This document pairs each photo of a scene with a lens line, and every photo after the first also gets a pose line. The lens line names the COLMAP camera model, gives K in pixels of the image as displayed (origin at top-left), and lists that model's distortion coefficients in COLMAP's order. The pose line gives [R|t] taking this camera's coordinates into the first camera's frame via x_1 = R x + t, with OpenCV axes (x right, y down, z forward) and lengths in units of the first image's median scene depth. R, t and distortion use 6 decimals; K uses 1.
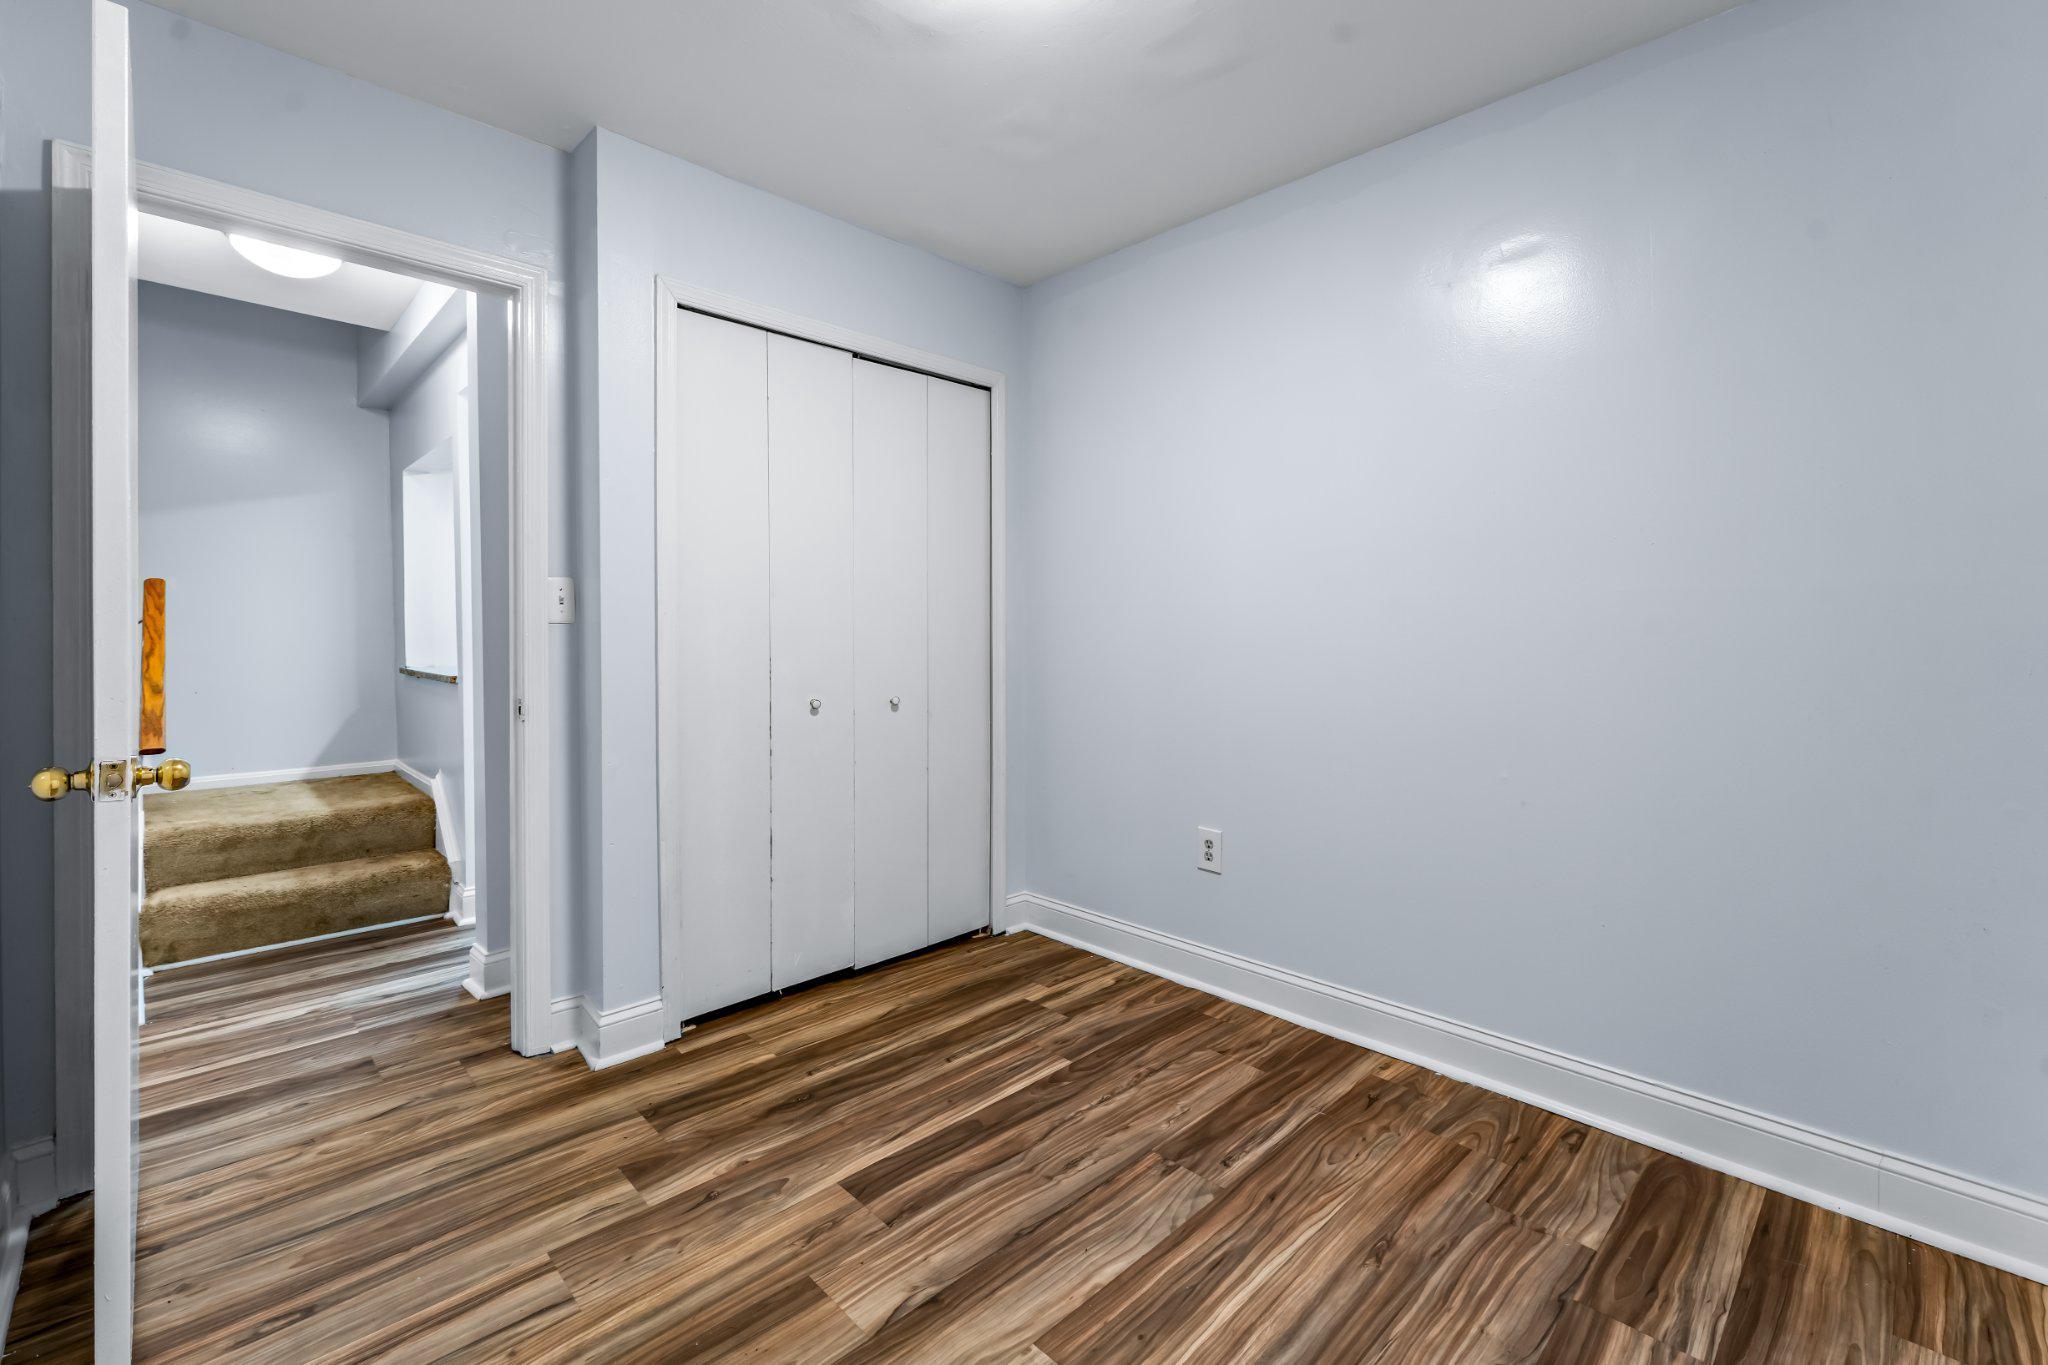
lens RADIAL K [[884.6, 0, 1034.9], [0, 884.6, 628.6], [0, 0, 1]] dist [0.007535, -0.001230]
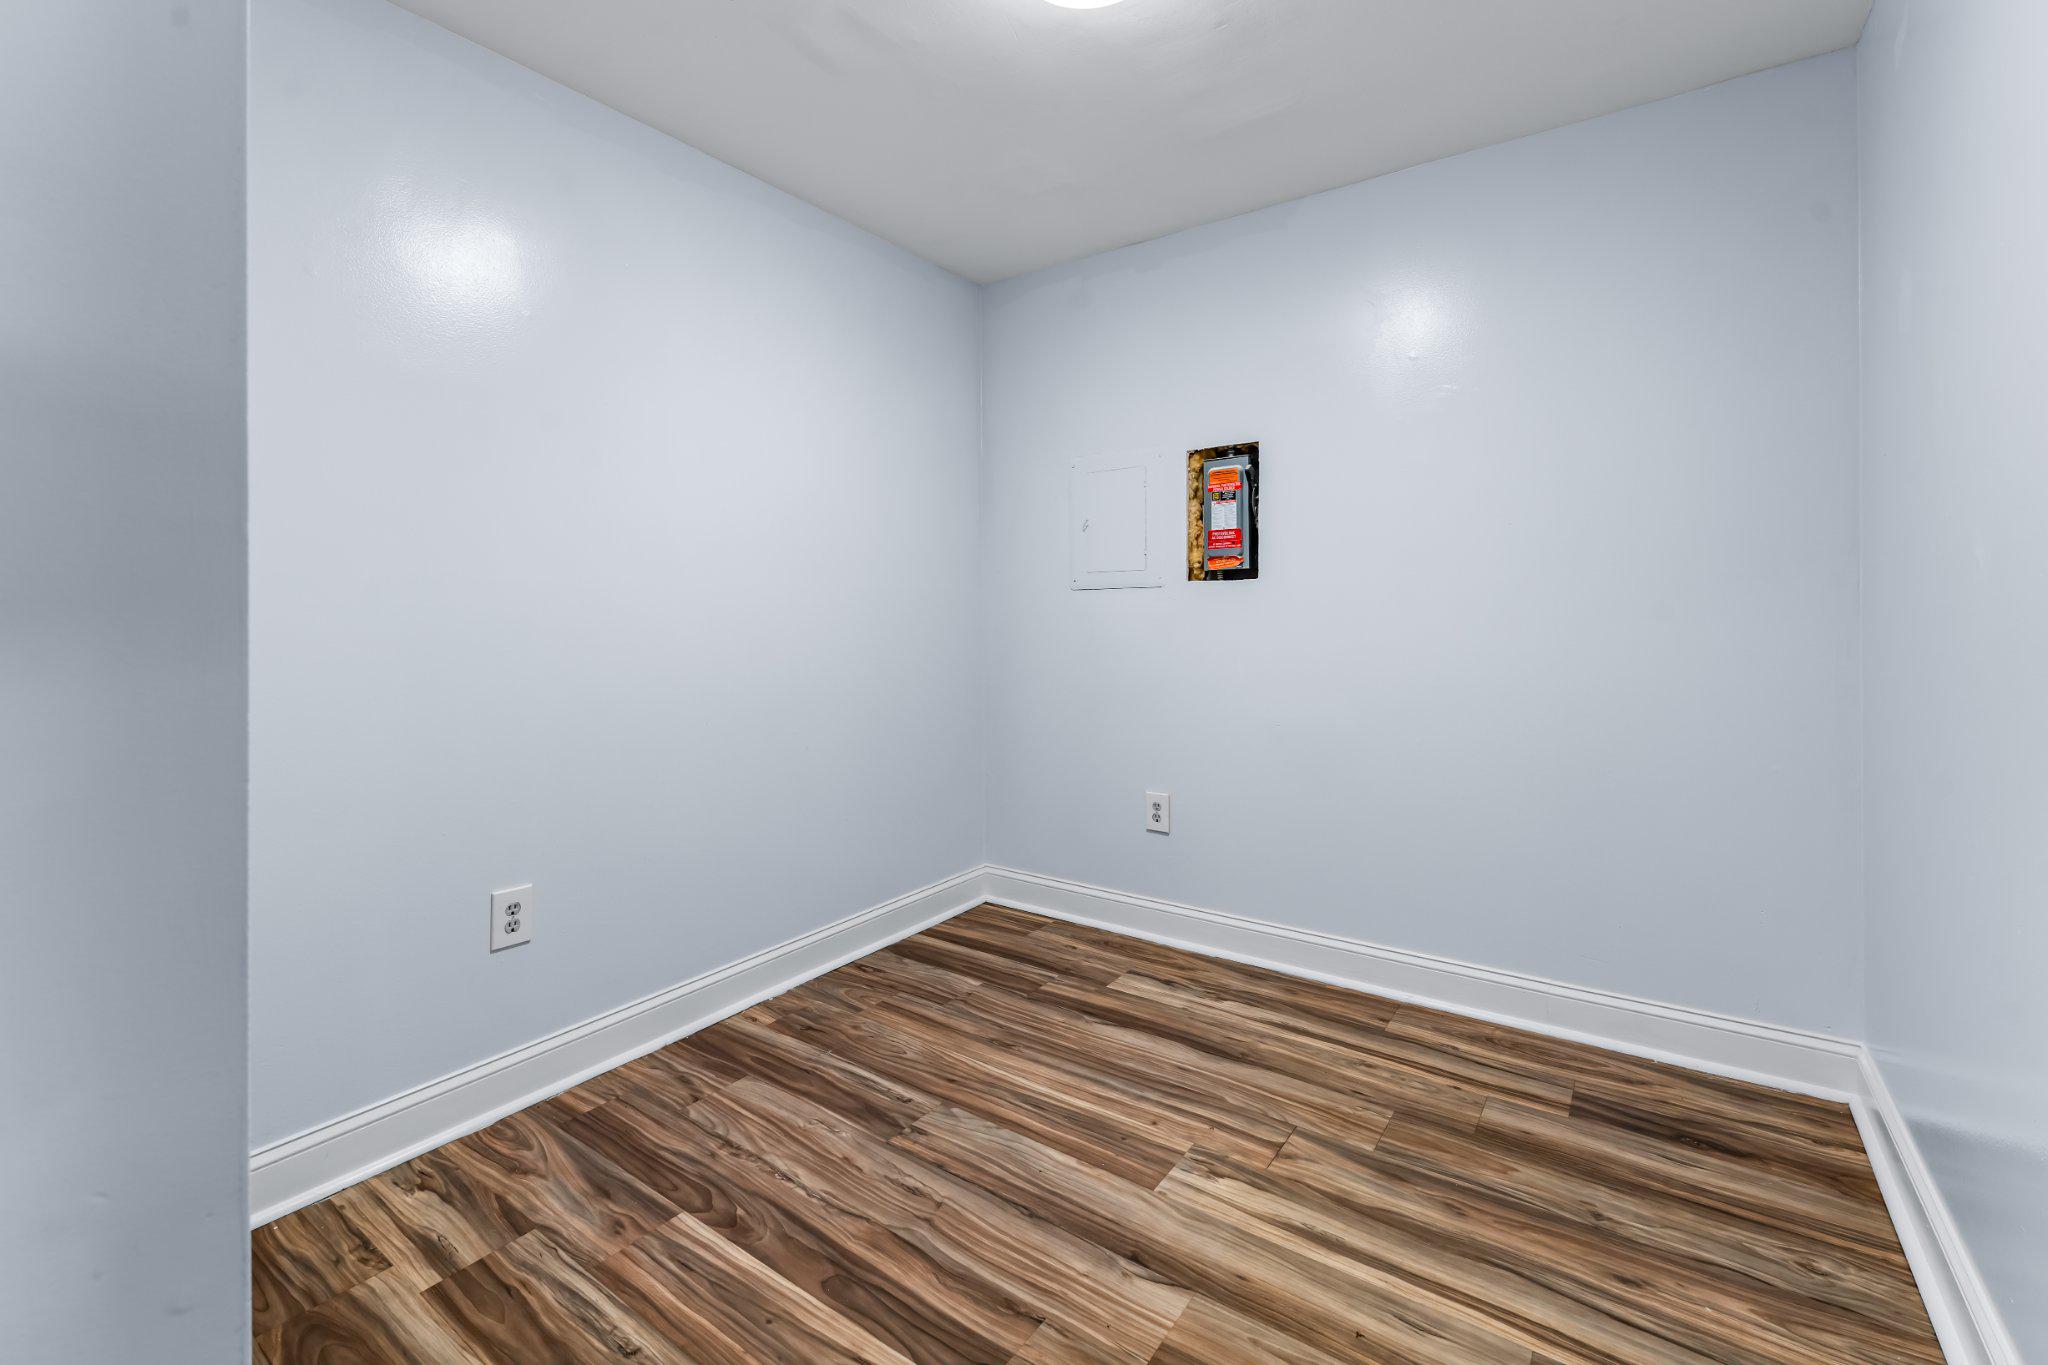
lens RADIAL K [[884.6, 0, 1033.3], [0, 884.6, 616.0], [0, 0, 1]] dist [0.007535, -0.001230]
pose [[-0.177266, -0.004303, 0.984154, -0.888293], [0.007338, 0.999957, 0.005694, -0.002626], [-0.984136, 0.008231, -0.177227, 1.032164]]
